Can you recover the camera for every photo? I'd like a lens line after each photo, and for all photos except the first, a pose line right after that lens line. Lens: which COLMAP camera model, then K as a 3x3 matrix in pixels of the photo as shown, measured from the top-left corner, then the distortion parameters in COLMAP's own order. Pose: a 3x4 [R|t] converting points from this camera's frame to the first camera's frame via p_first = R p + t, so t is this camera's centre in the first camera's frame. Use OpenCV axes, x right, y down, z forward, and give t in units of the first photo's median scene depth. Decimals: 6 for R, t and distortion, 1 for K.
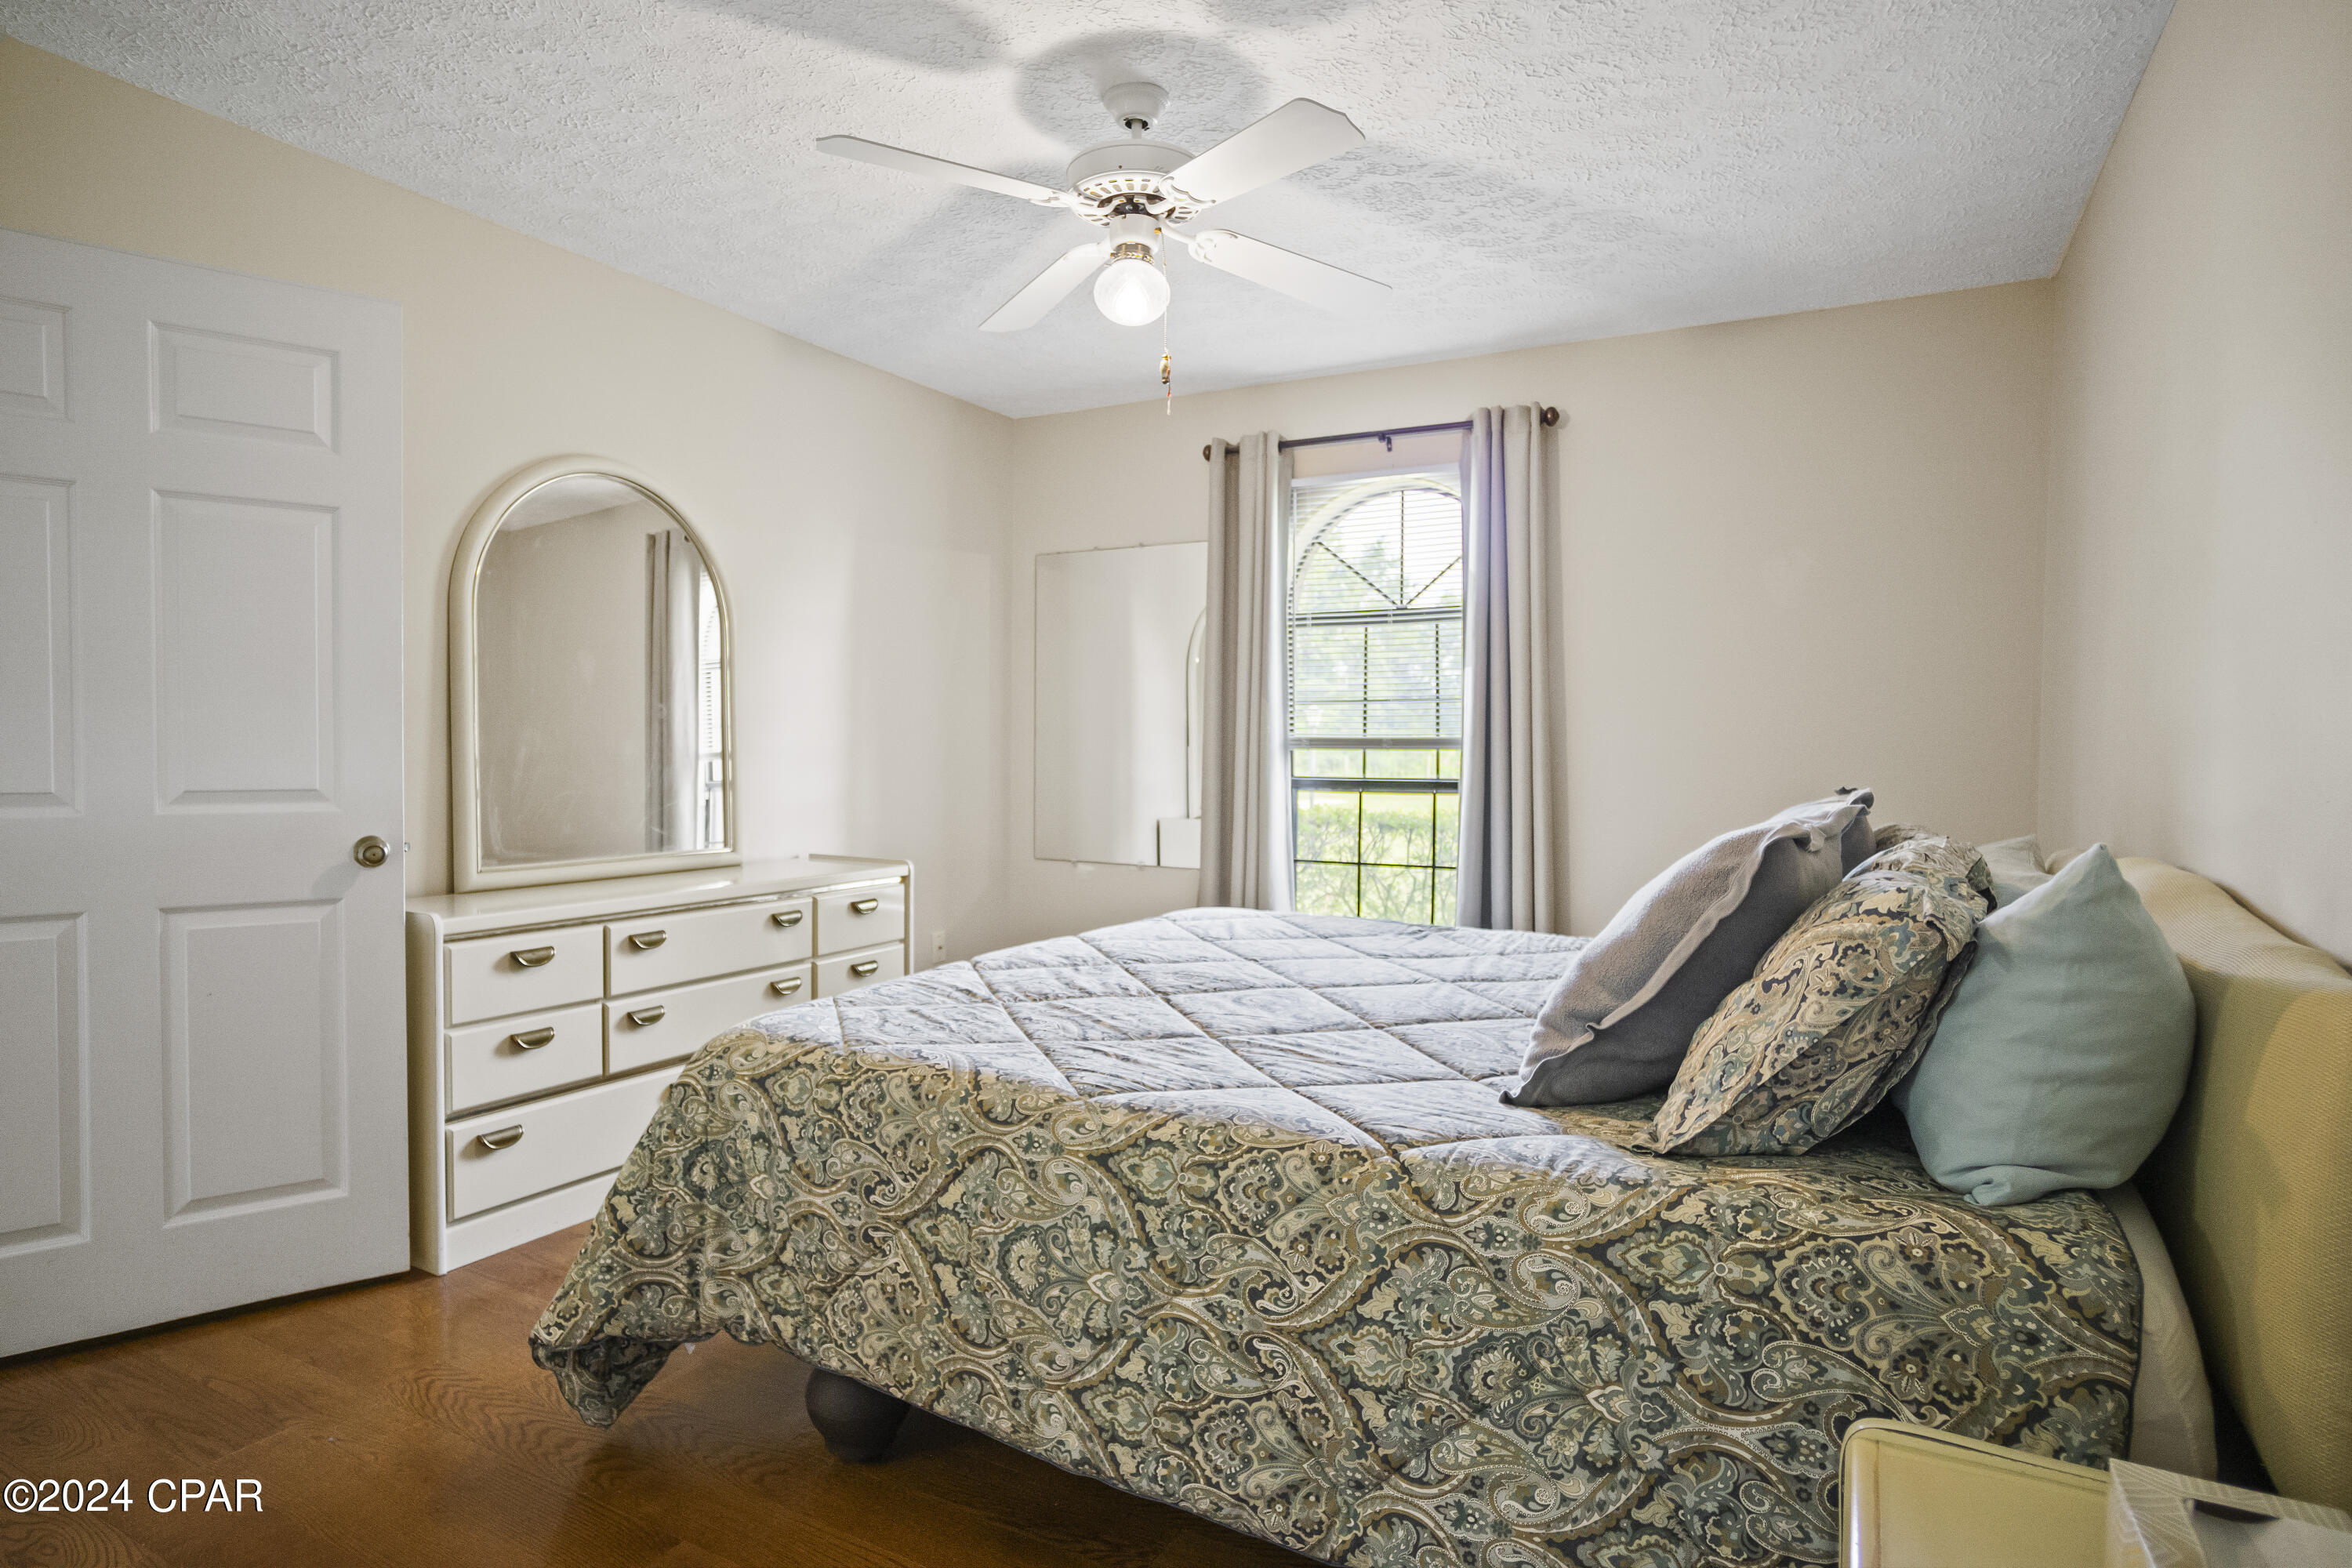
lens RADIAL K [[1231.1, 0, 1179.6], [0, 1231.1, 822.3], [0, 0, 1]] dist [-0.044067, 0.030344]
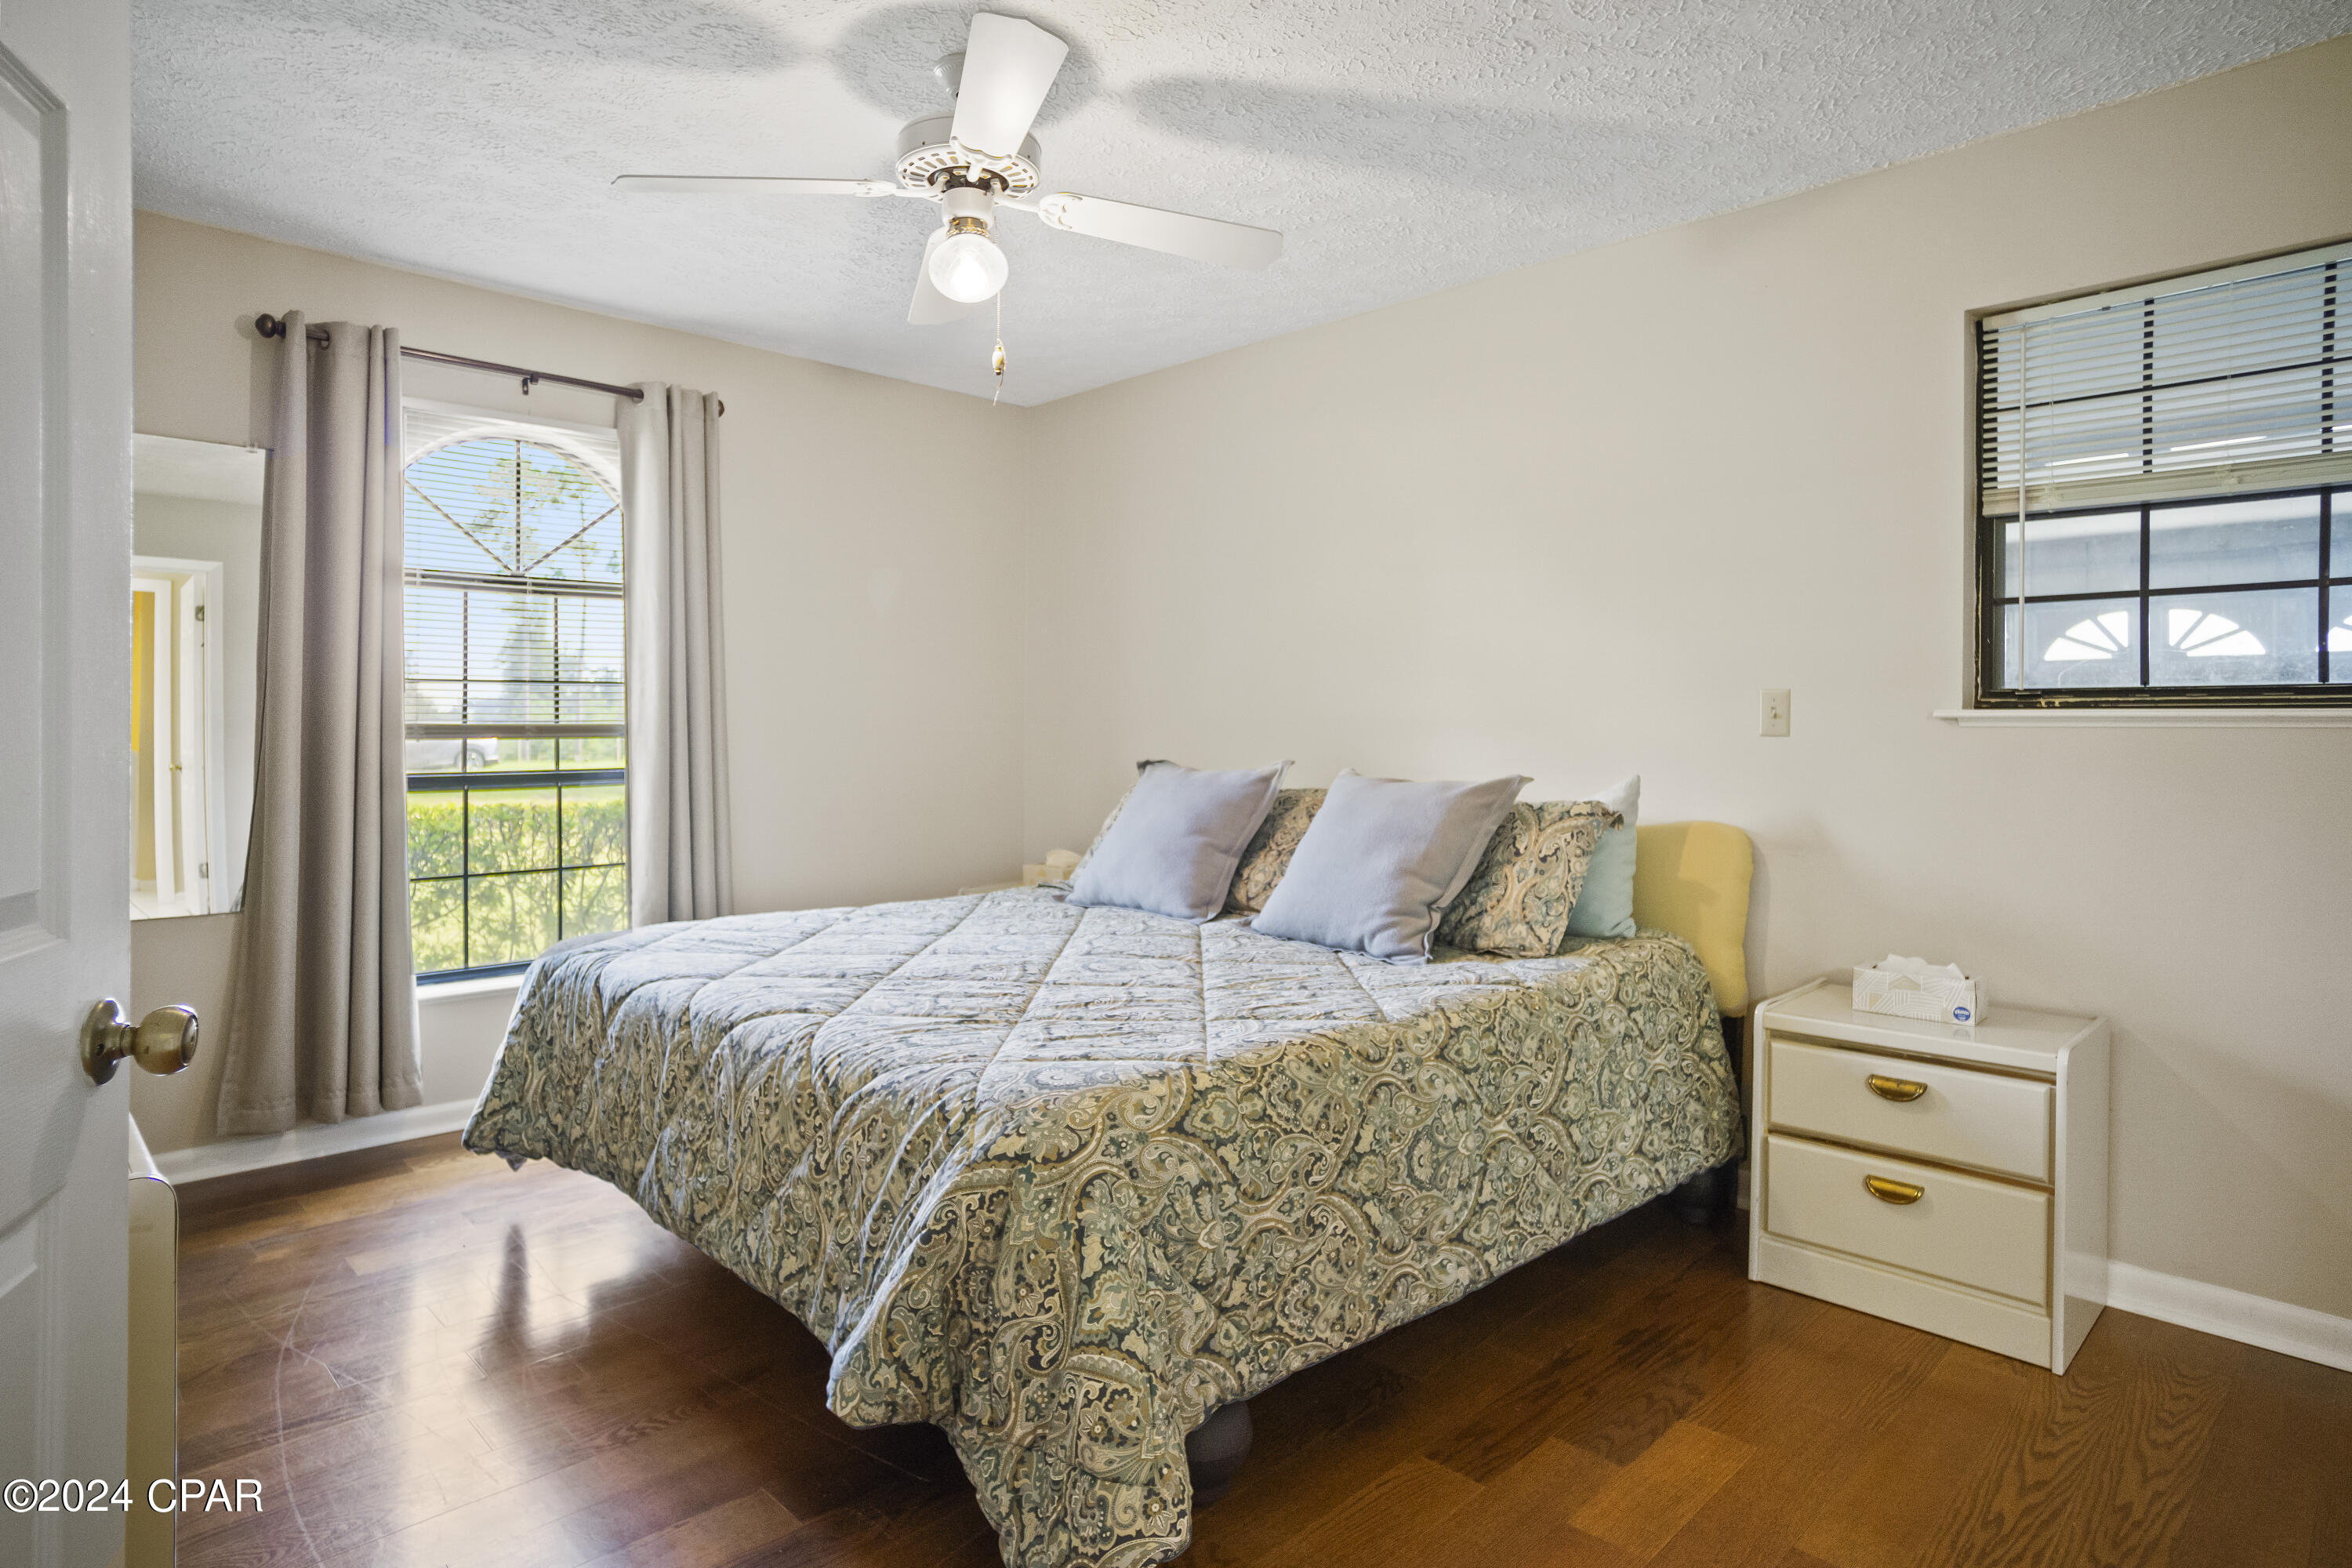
lens RADIAL K [[1280.4, 0, 1162.0], [0, 1280.4, 734.8], [0, 0, 1]] dist [-0.058914, 0.035813]
pose [[0.299803, -0.010851, 0.953939, -1.305727], [0.060078, 0.998165, -0.007528, -0.069689], [-0.952107, 0.059568, 0.299905, 0.767993]]
